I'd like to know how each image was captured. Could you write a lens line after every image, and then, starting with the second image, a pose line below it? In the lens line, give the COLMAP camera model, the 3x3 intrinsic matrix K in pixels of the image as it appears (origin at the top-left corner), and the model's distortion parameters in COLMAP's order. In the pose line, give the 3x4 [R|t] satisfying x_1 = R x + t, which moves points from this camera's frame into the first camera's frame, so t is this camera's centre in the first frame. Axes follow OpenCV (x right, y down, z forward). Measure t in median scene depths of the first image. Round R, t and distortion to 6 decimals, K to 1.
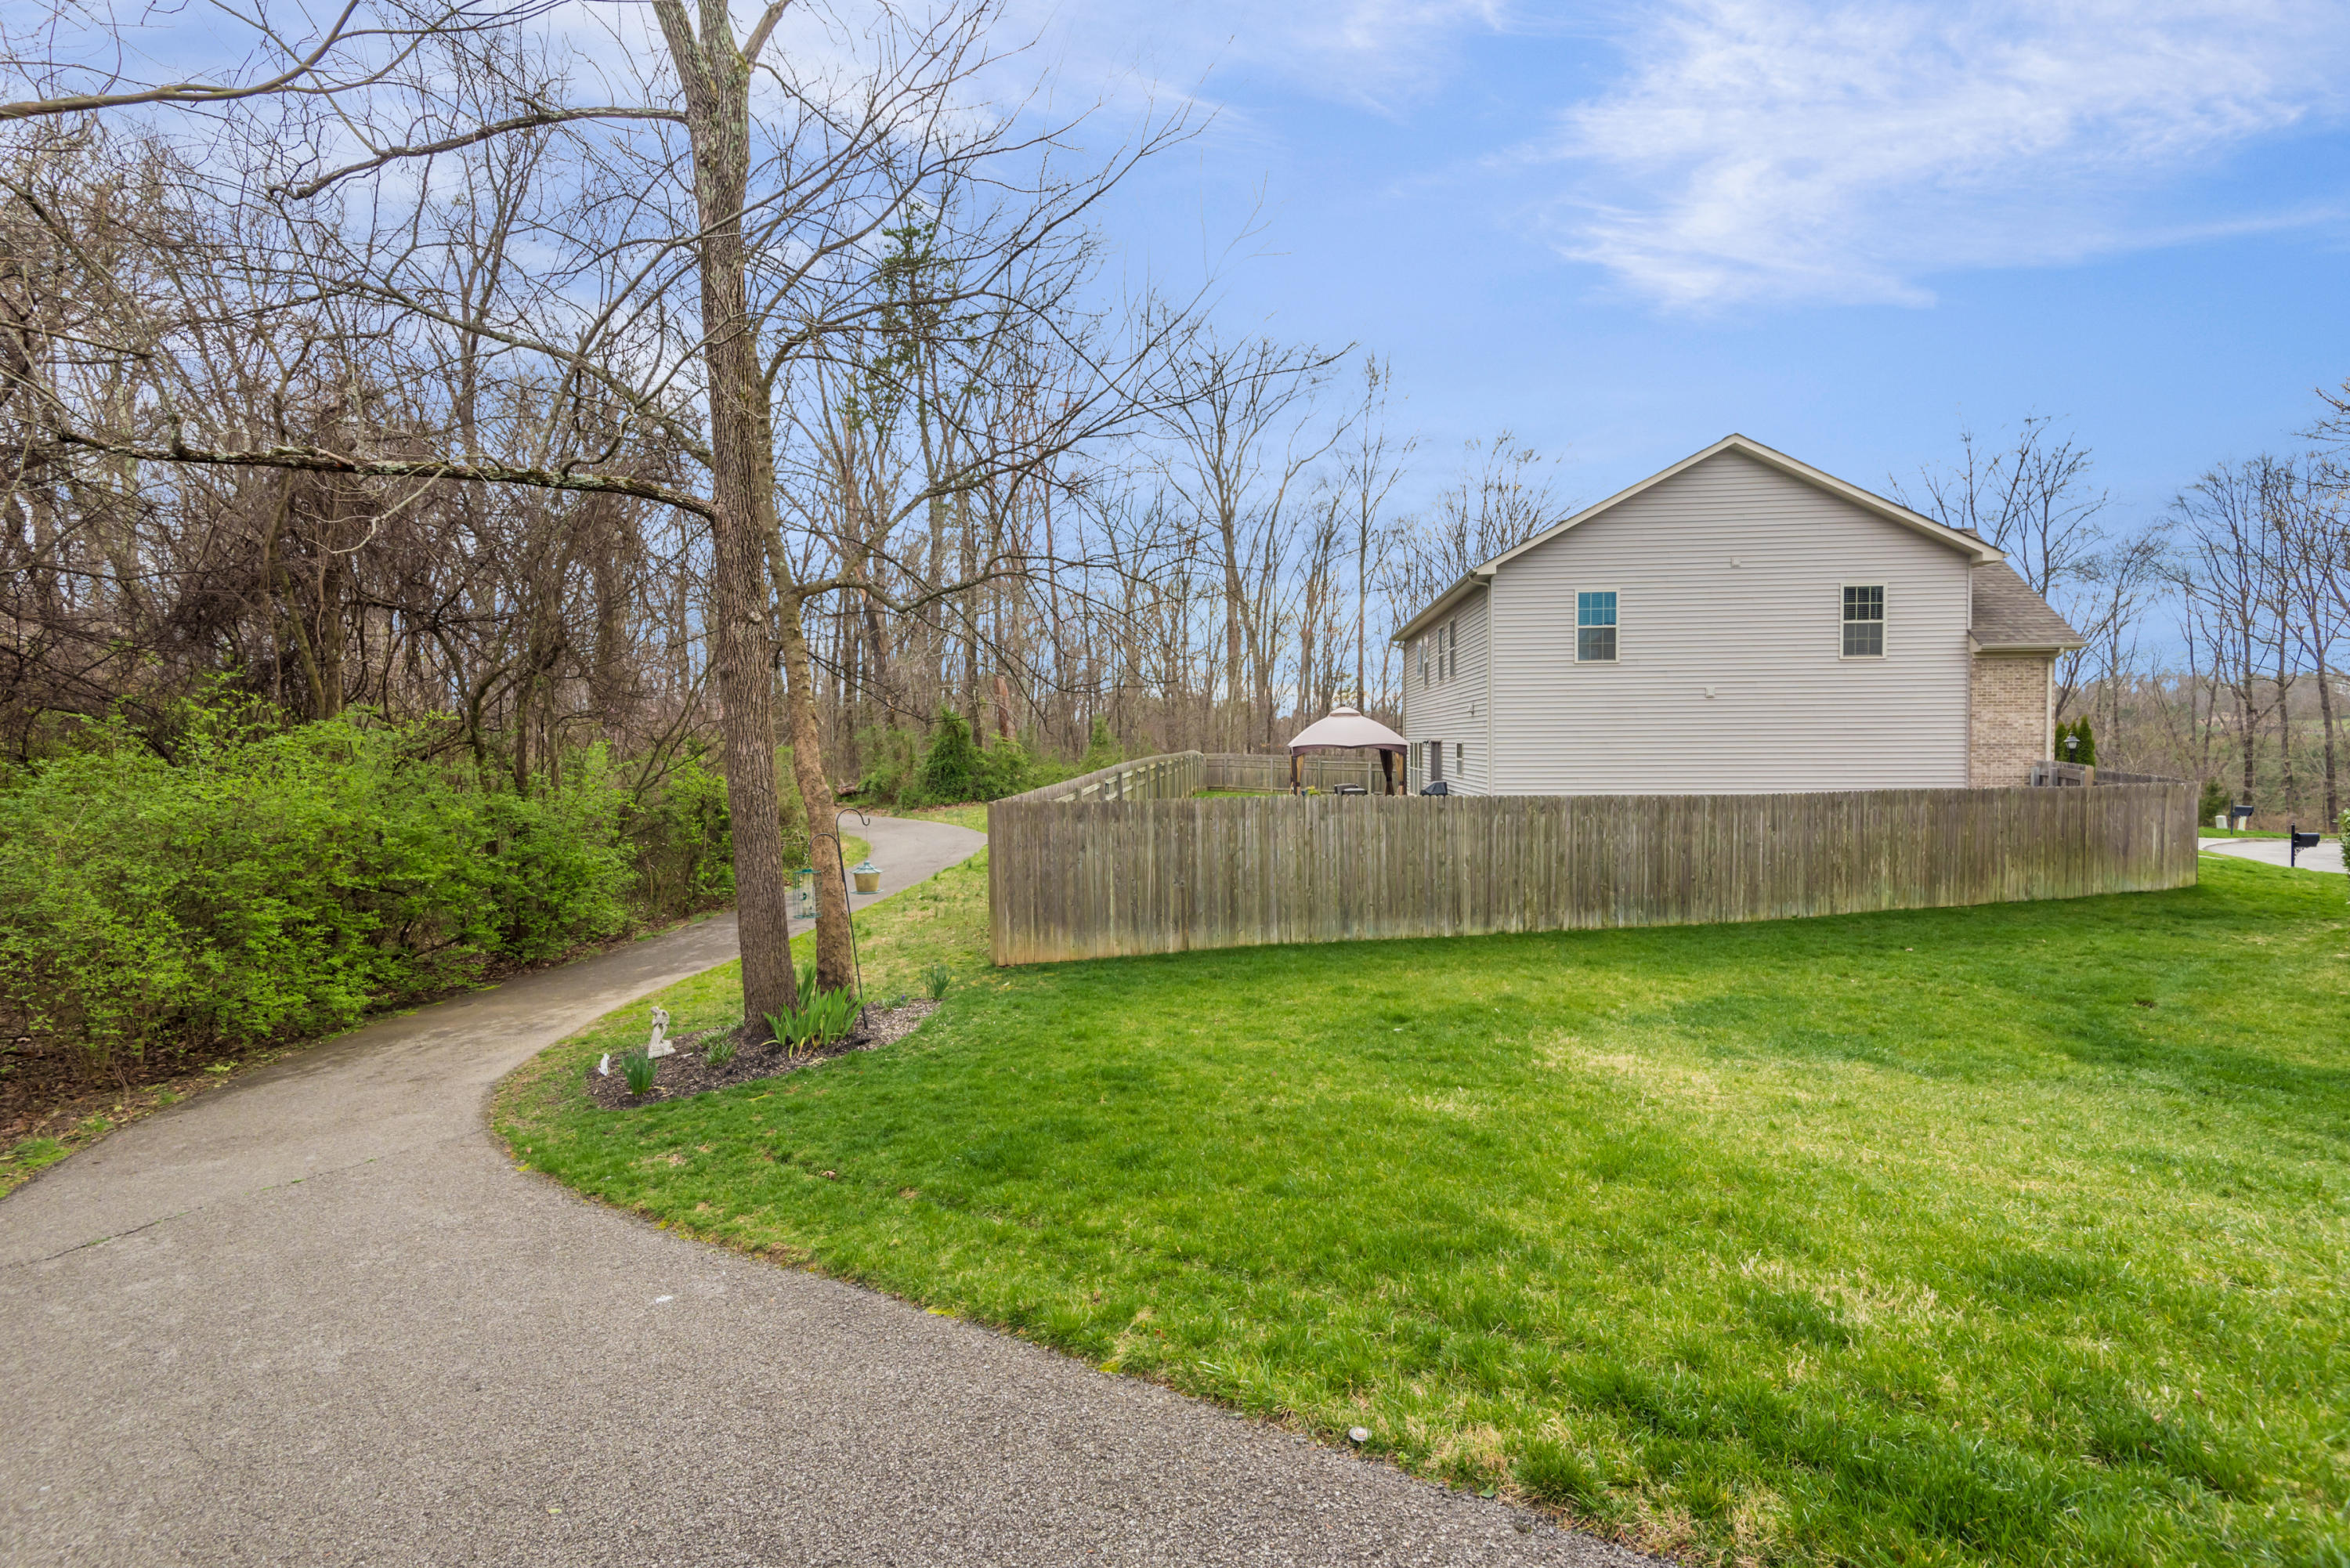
lens RADIAL K [[1064.2, 0, 1176.2], [0, 1064.2, 779.2], [0, 0, 1]] dist [0.025672, -0.013692]
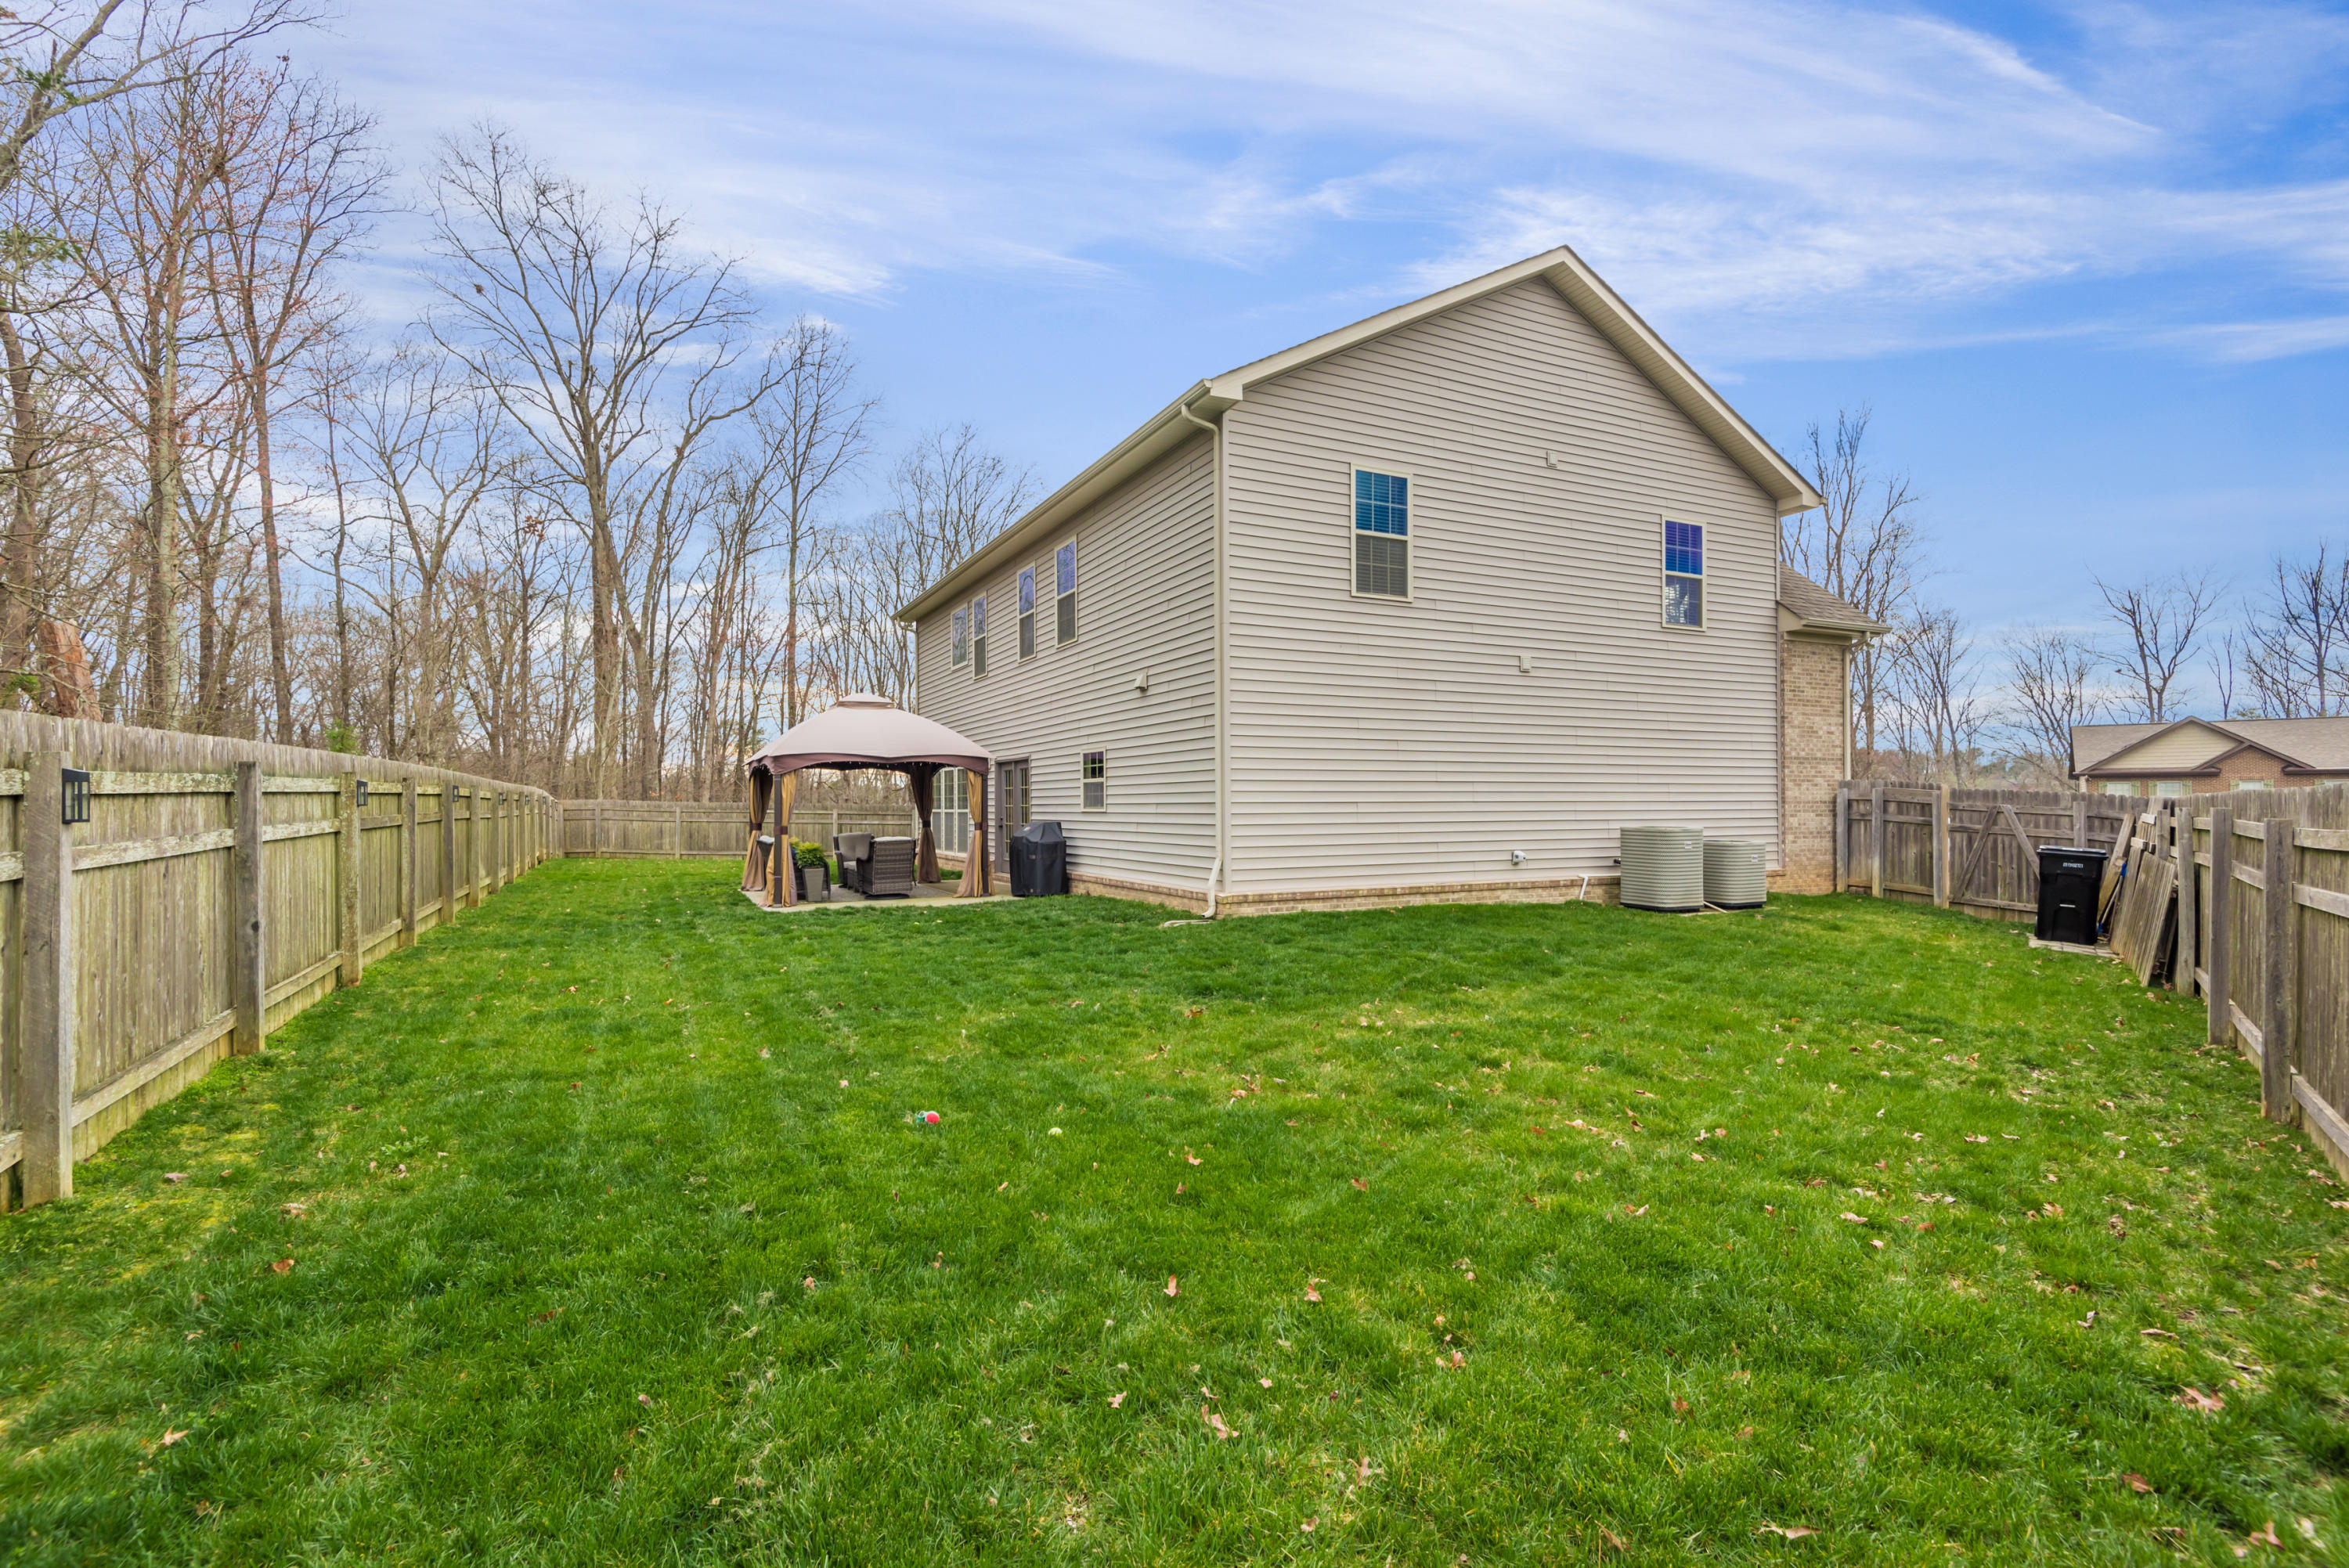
lens RADIAL K [[1063.7, 0, 1176.8], [0, 1063.7, 797.7], [0, 0, 1]] dist [0.025672, -0.013692]
pose [[0.850253, 0.006033, 0.526339, 0.006252], [0.019099, 0.998922, -0.042303, 0.013883], [-0.526027, 0.046021, 0.849222, 0.473417]]
